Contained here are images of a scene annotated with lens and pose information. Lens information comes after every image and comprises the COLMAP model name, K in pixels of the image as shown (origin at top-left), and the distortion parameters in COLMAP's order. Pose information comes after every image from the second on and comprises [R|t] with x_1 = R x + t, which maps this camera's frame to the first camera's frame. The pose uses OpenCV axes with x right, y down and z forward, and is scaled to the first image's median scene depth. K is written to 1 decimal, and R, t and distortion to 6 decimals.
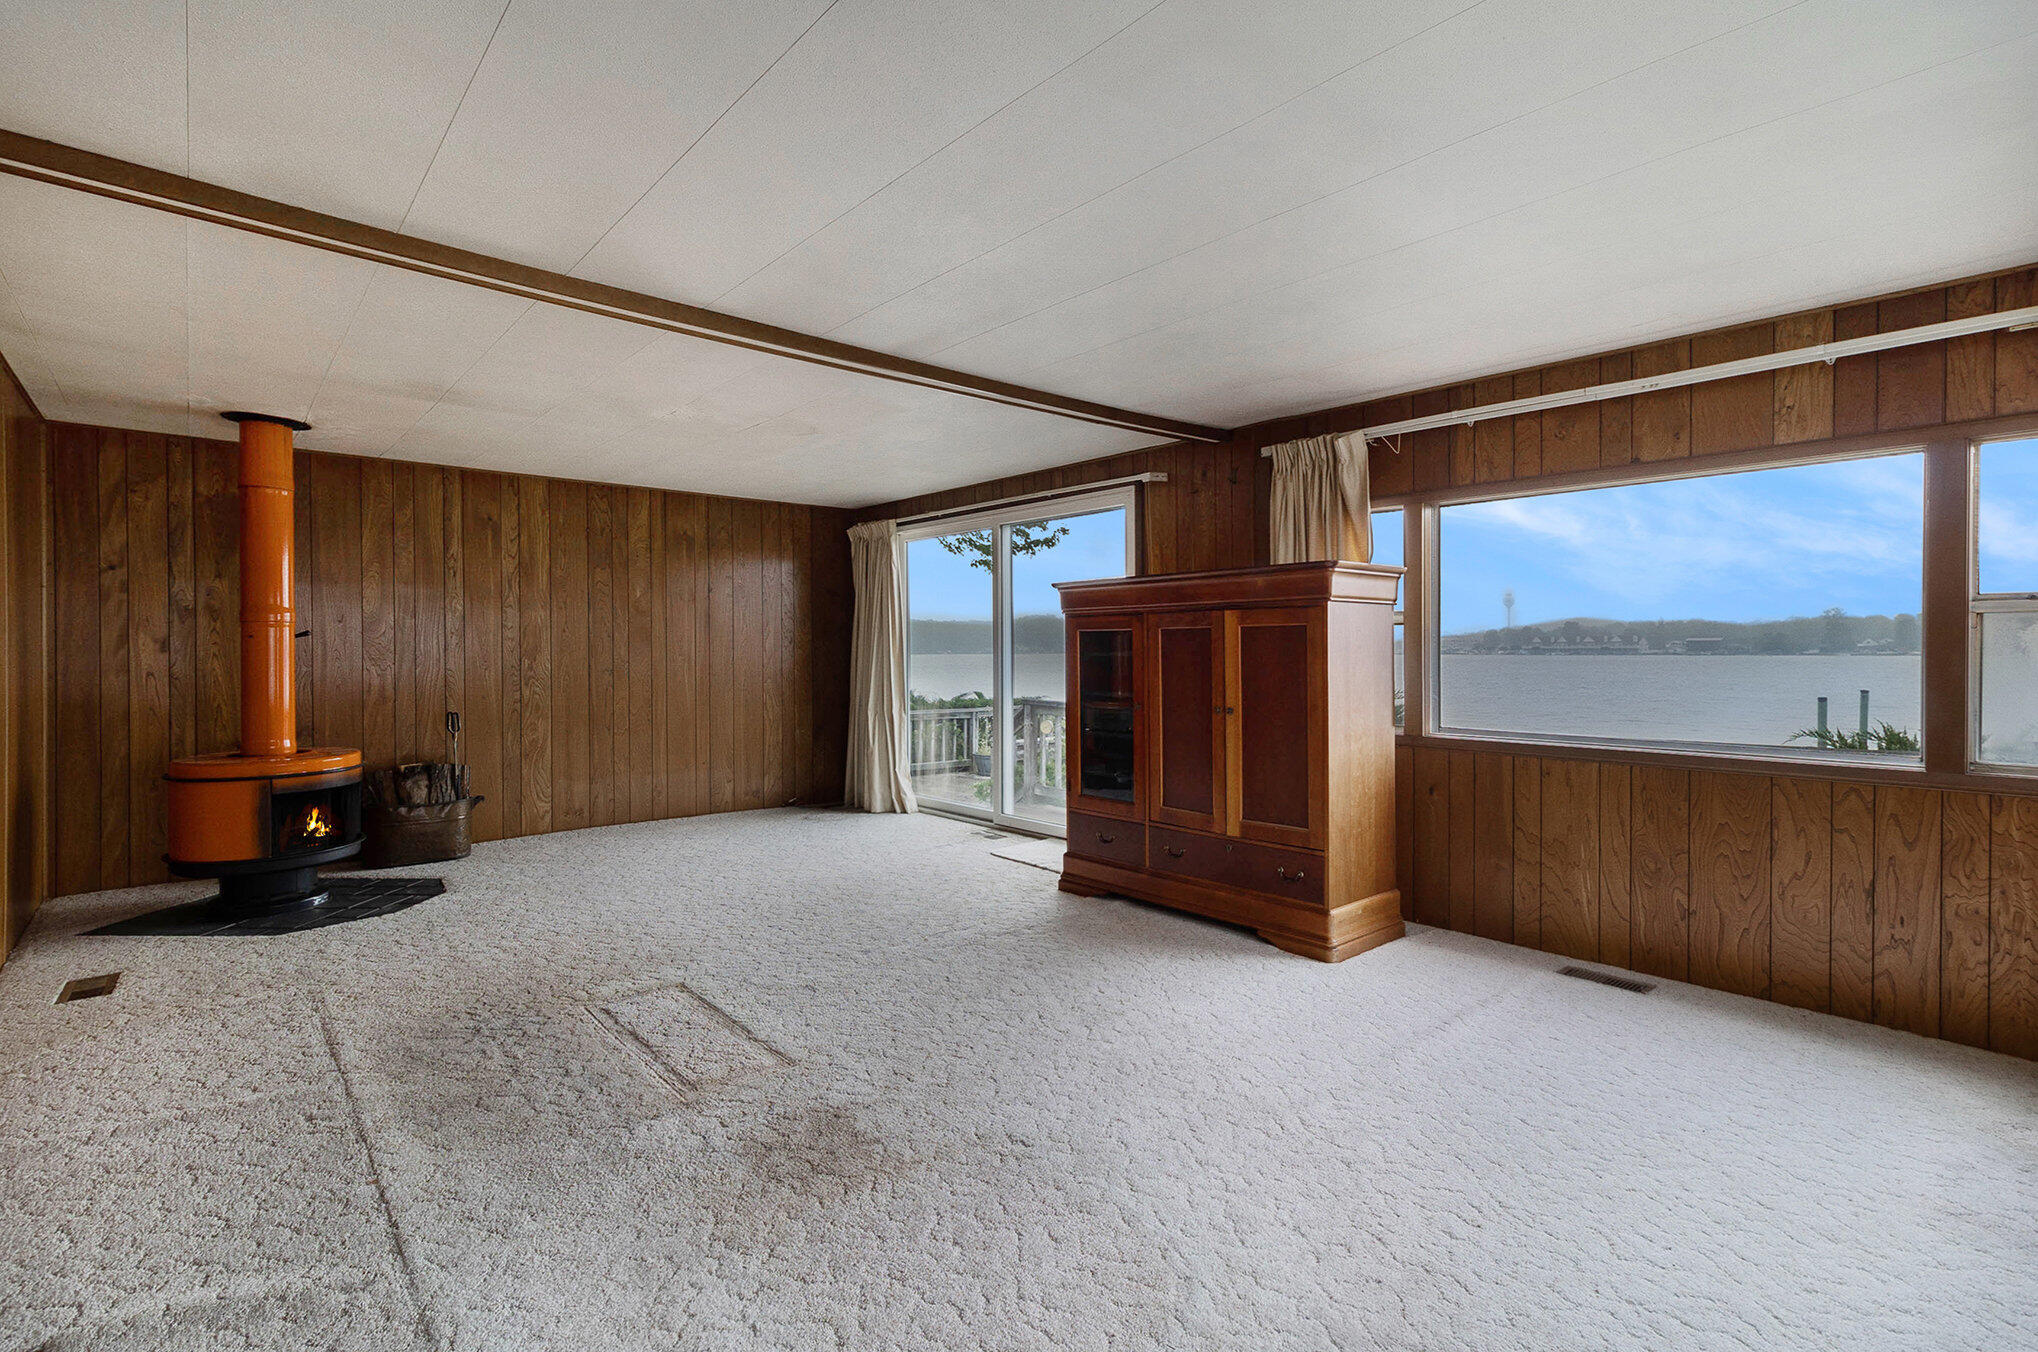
lens RADIAL K [[957.1, 0, 1022.5], [0, 957.1, 663.4], [0, 0, 1]] dist [0.001550, 0.000750]
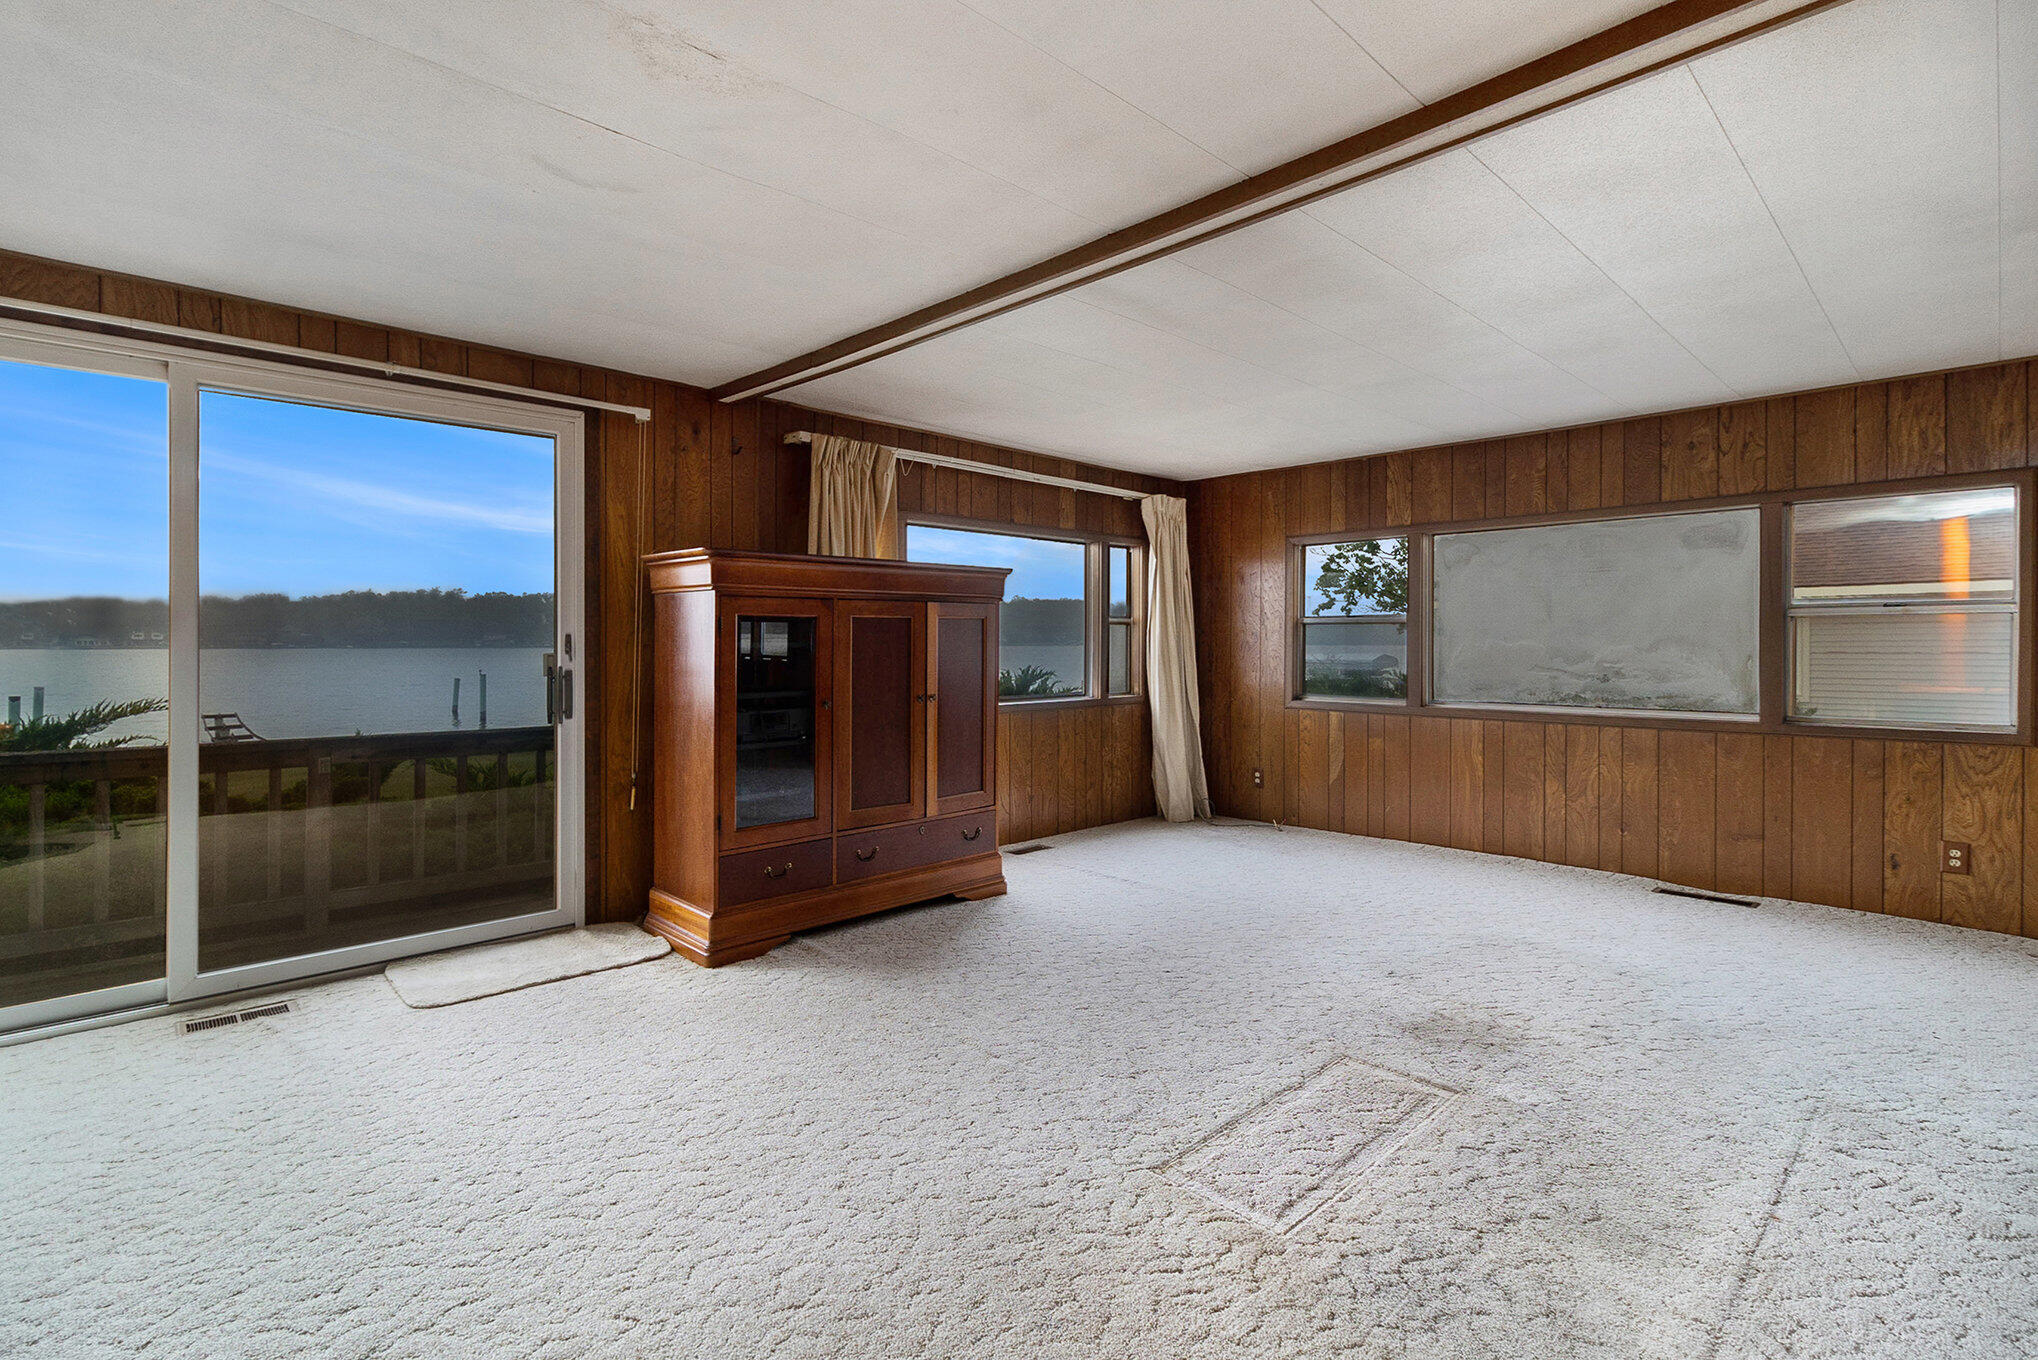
lens RADIAL K [[957.1, 0, 1023.4], [0, 957.1, 660.9], [0, 0, 1]] dist [0.001550, 0.000750]
pose [[-0.058452, -0.019360, 0.998103, -0.807965], [0.014811, 0.999685, 0.020258, -0.010625], [-0.998180, 0.015967, -0.058146, 0.924762]]
